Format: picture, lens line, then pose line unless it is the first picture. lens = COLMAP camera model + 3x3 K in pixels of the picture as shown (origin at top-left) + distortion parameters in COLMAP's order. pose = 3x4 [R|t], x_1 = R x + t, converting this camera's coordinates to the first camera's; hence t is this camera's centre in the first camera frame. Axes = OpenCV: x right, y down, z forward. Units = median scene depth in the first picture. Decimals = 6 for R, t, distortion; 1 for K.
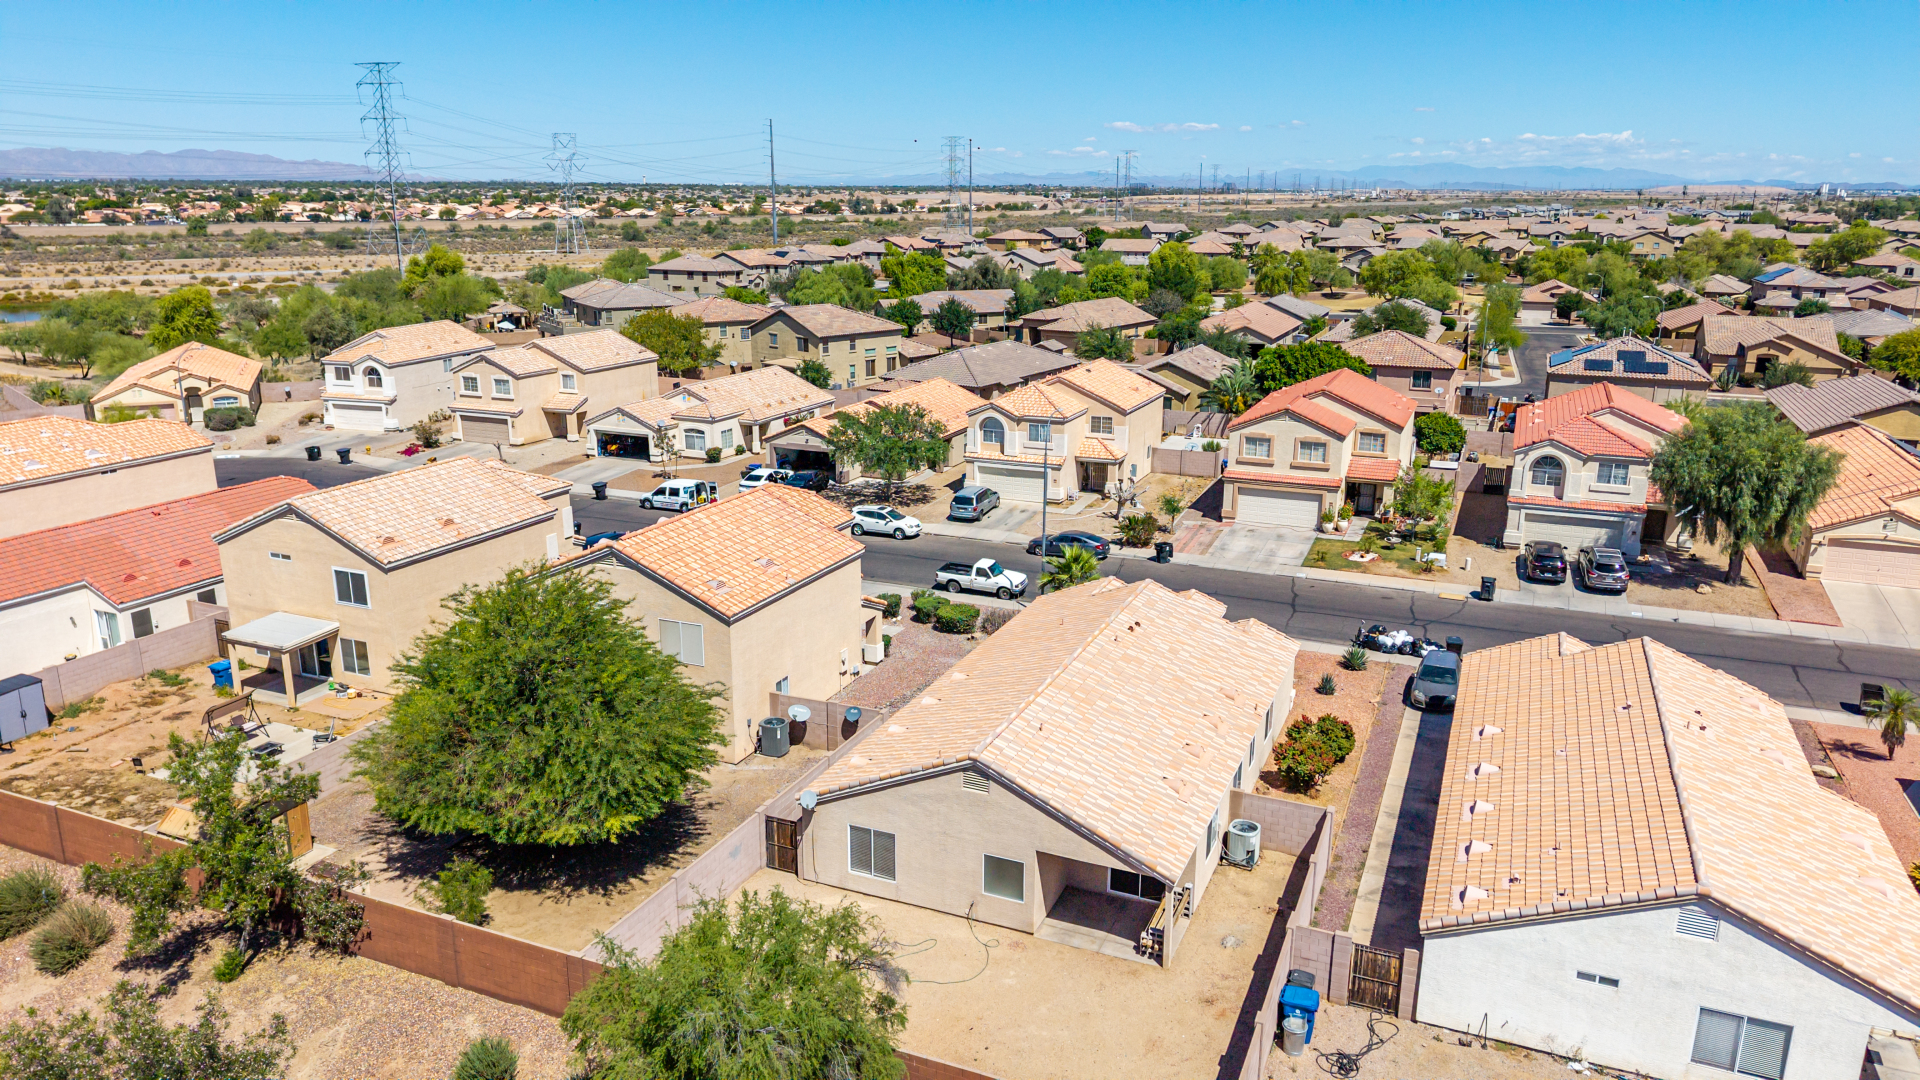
lens RADIAL K [[1282.4, 0, 963.7], [0, 1282.4, 527.2], [0, 0, 1]] dist [0.035968, -0.041649]
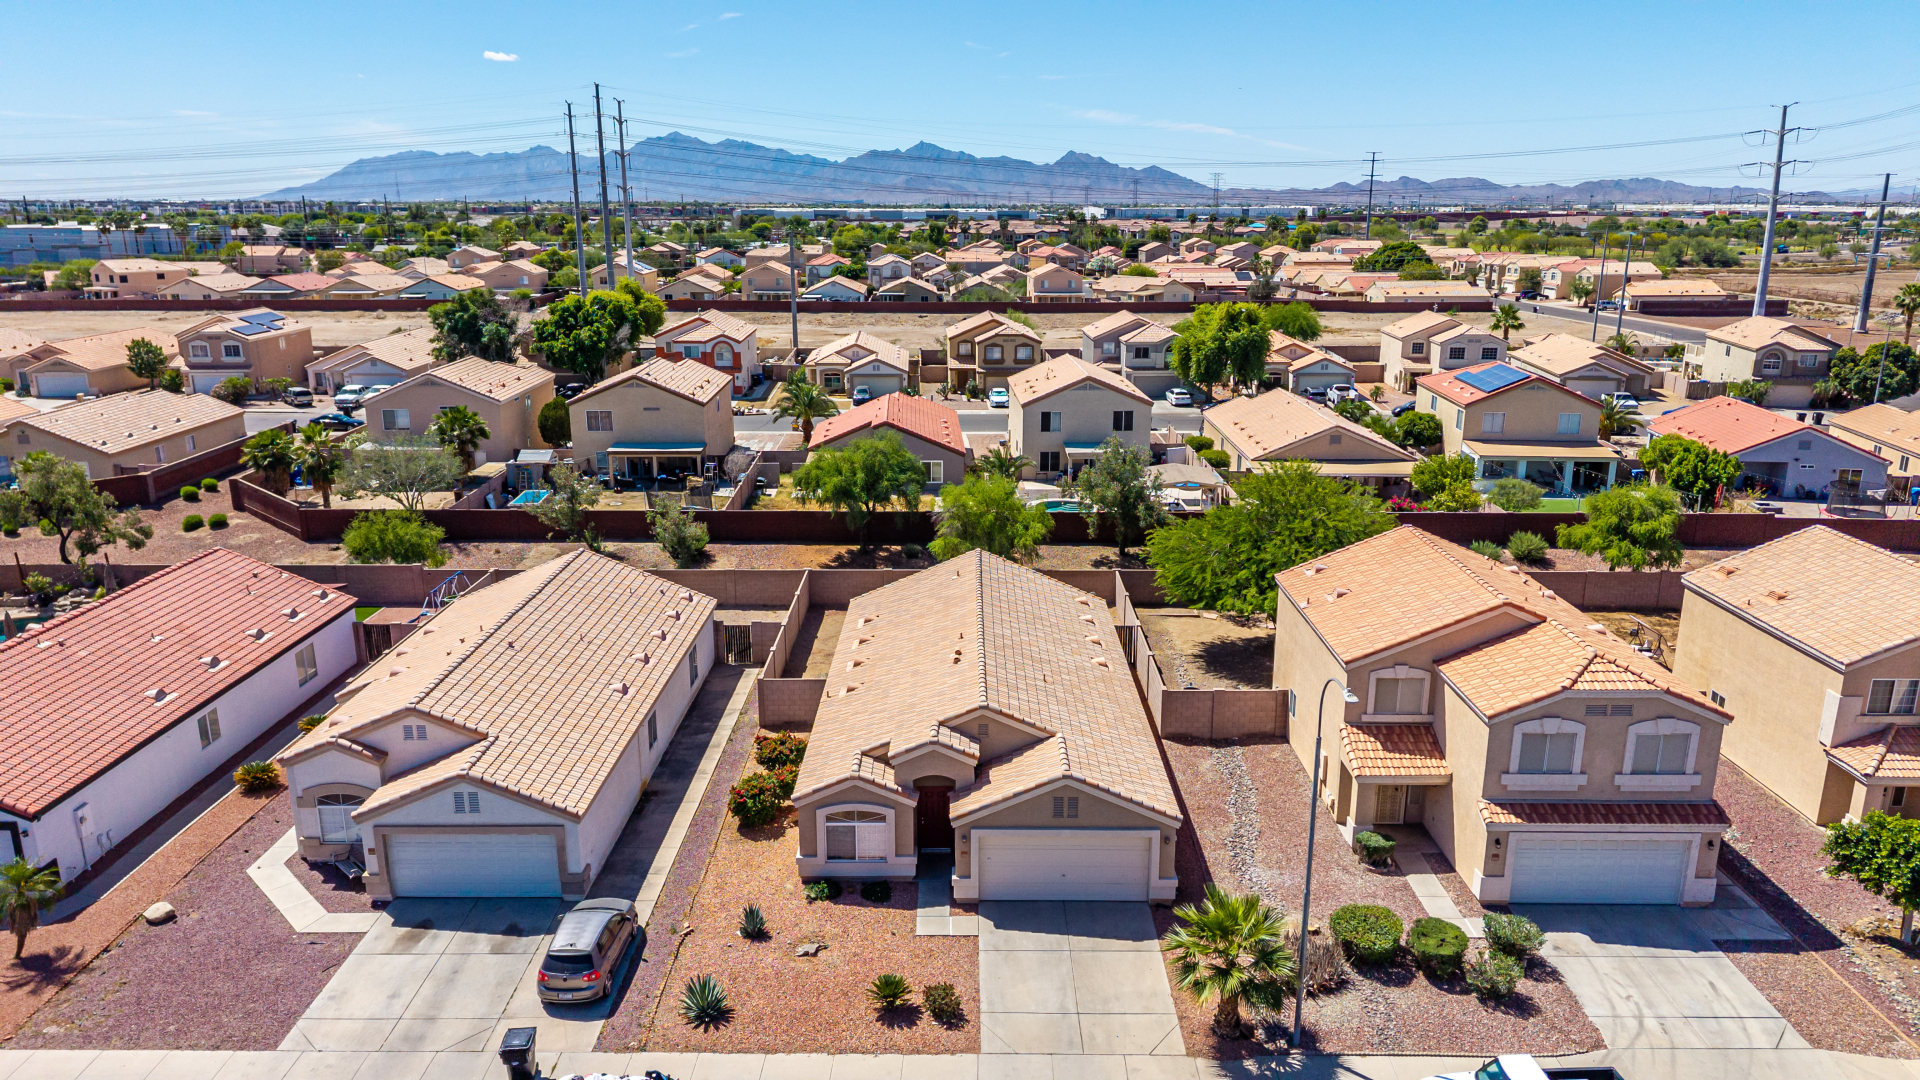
lens RADIAL K [[1282.4, 0, 967.0], [0, 1282.4, 530.8], [0, 0, 1]] dist [0.035968, -0.041649]
pose [[-0.917154, 0.094909, -0.387067, 0.350005], [-0.103864, 0.880744, 0.462063, -0.322027], [0.384761, 0.463985, -0.797920, 1.234339]]
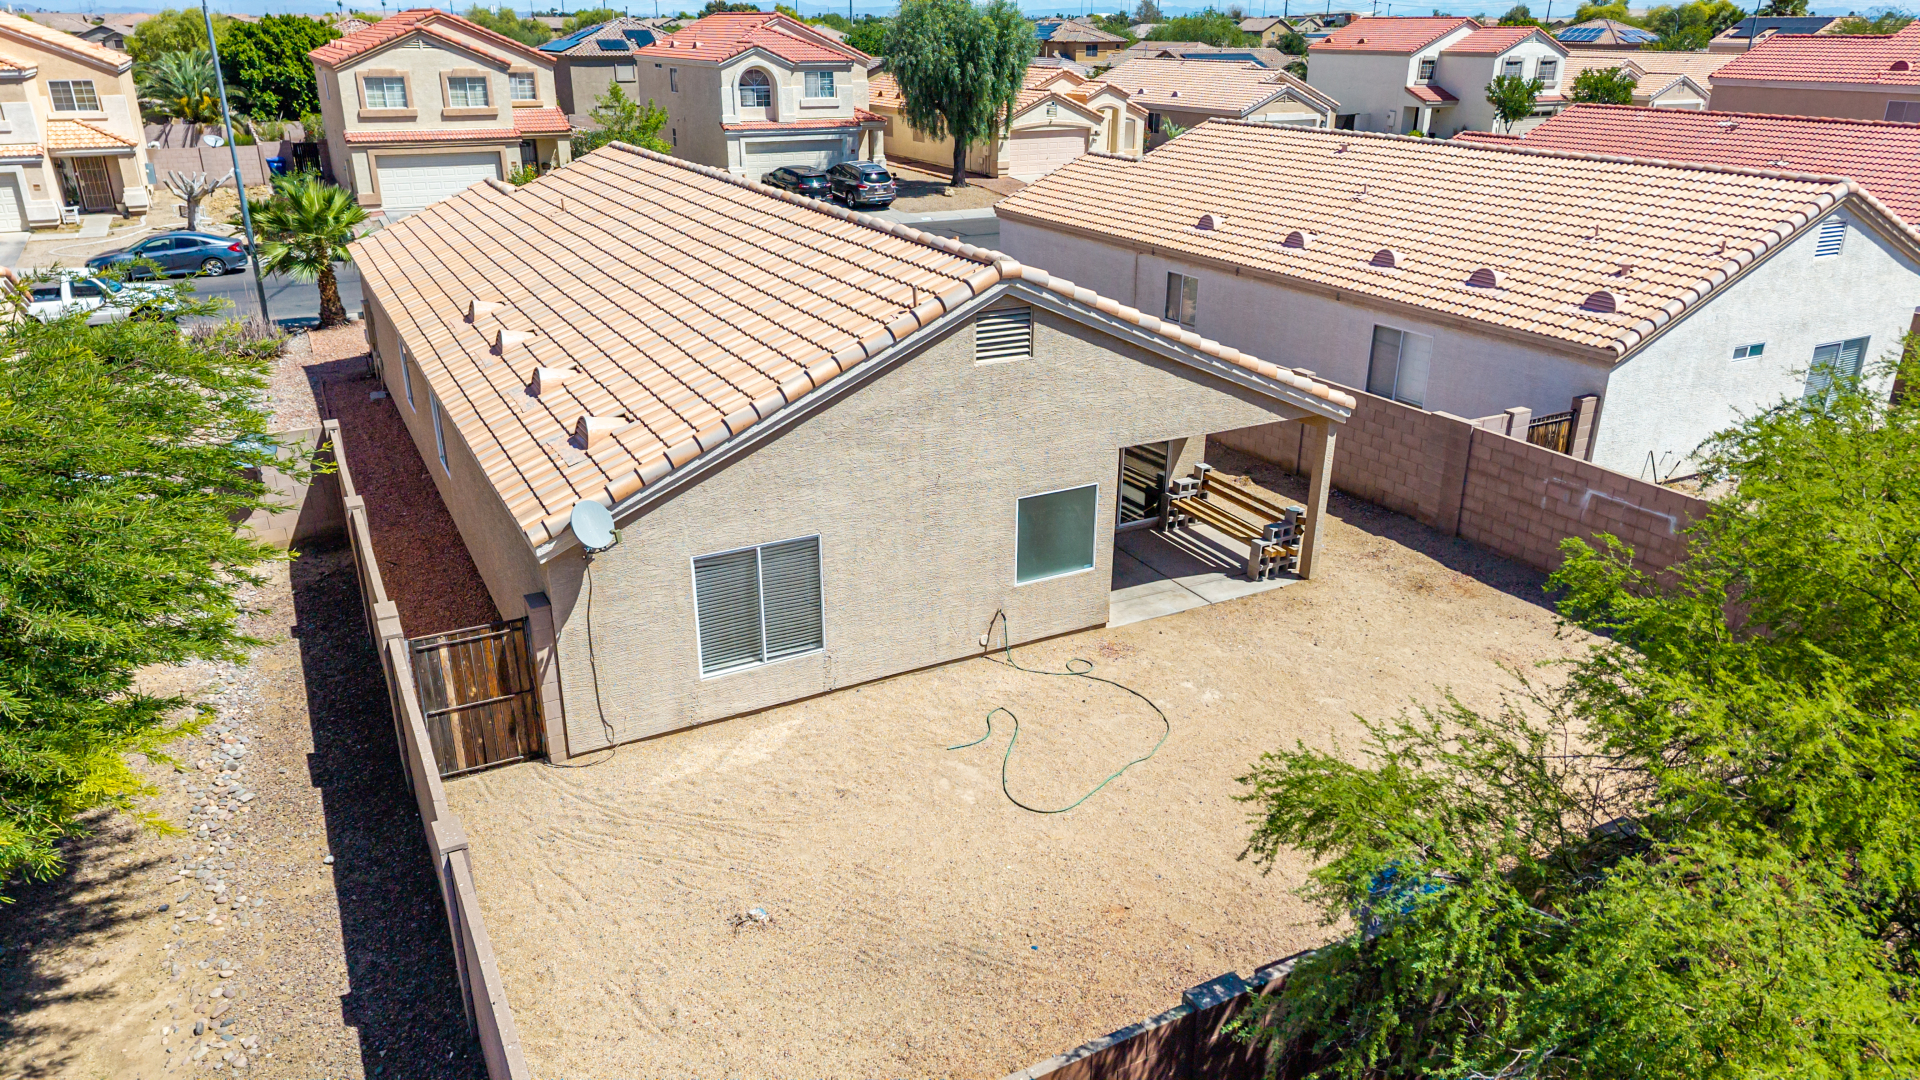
lens RADIAL K [[1282.4, 0, 965.4], [0, 1282.4, 545.4], [0, 0, 1]] dist [0.035968, -0.041649]
pose [[0.615278, -0.295379, 0.730879, -0.184988], [0.195331, 0.955359, 0.221665, 0.091248], [-0.763727, 0.006378, 0.645507, 0.397105]]
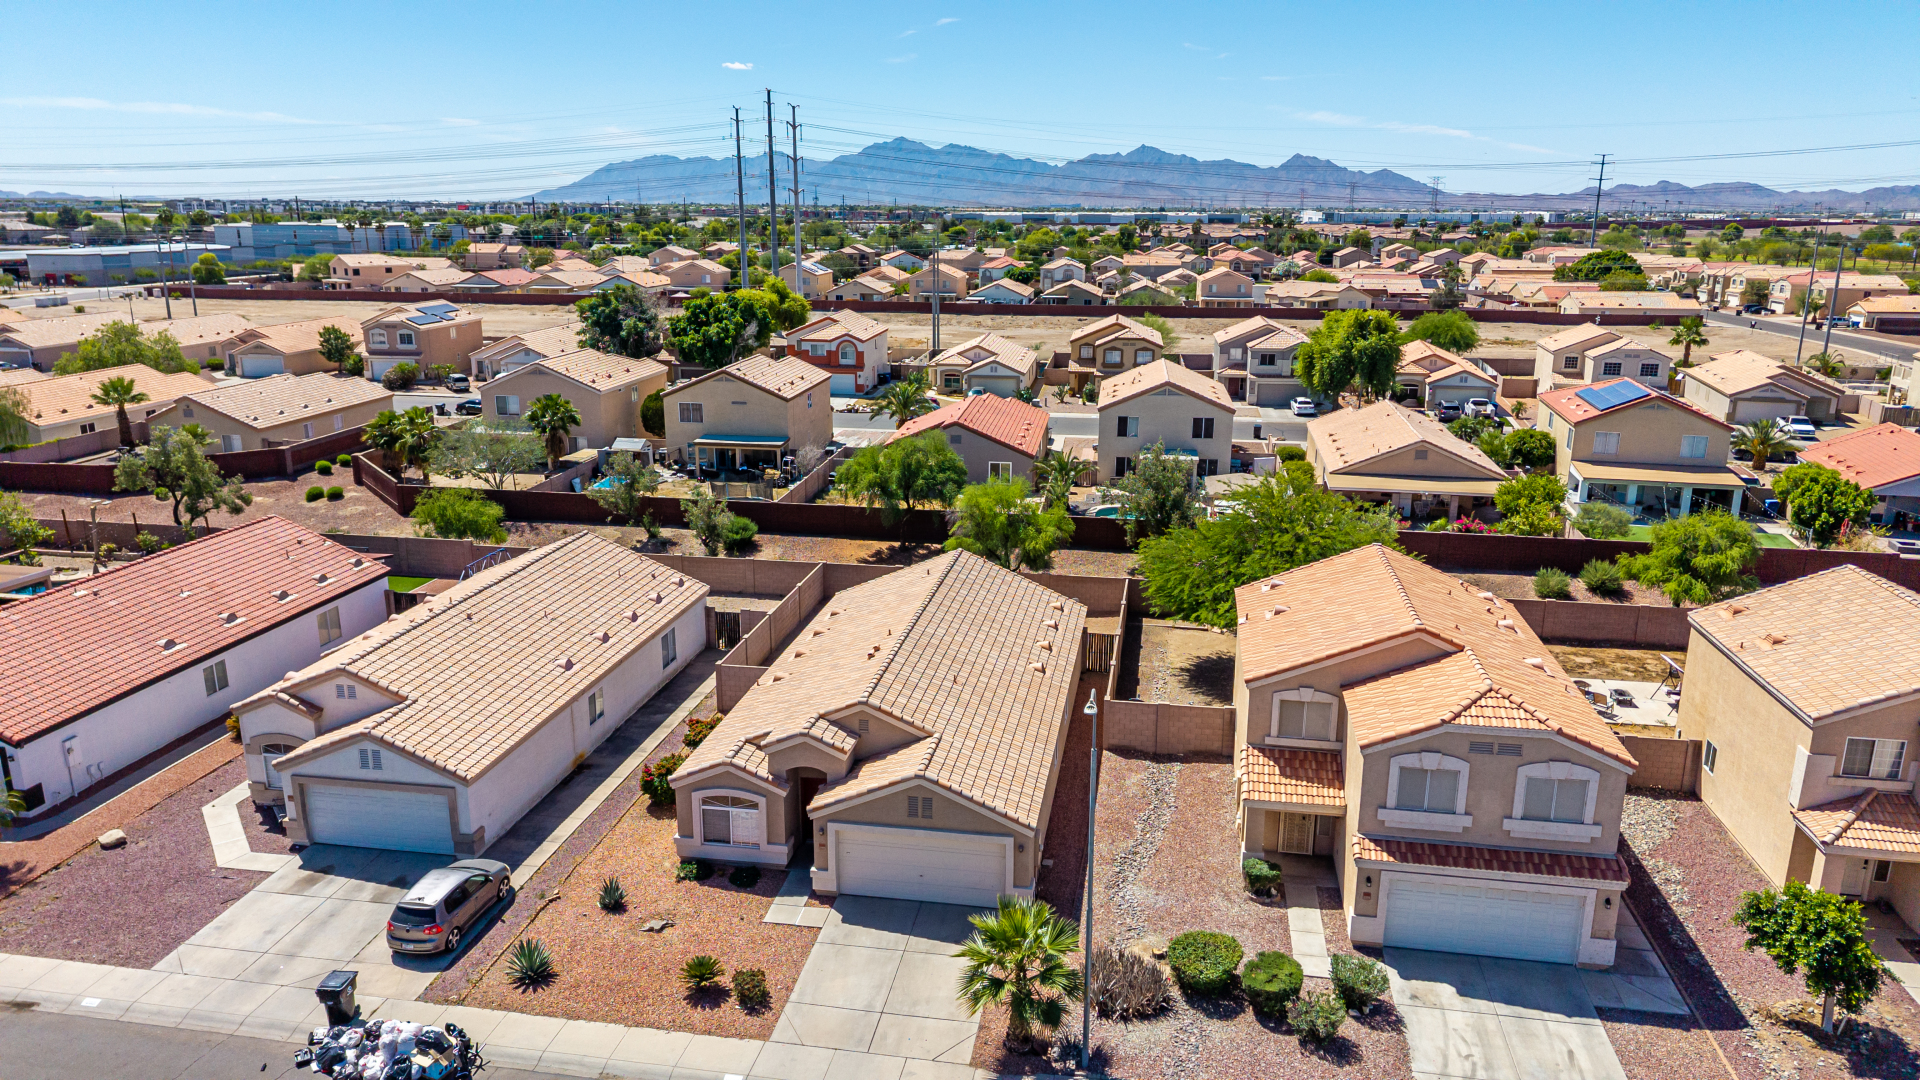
lens RADIAL K [[1282.4, 0, 968.9], [0, 1282.4, 533.2], [0, 0, 1]] dist [0.035968, -0.041649]
pose [[-0.969868, 0.051963, -0.238025, 0.206579], [-0.069531, 0.877319, 0.474844, -0.332854], [0.233498, 0.477086, -0.847271, 1.282366]]
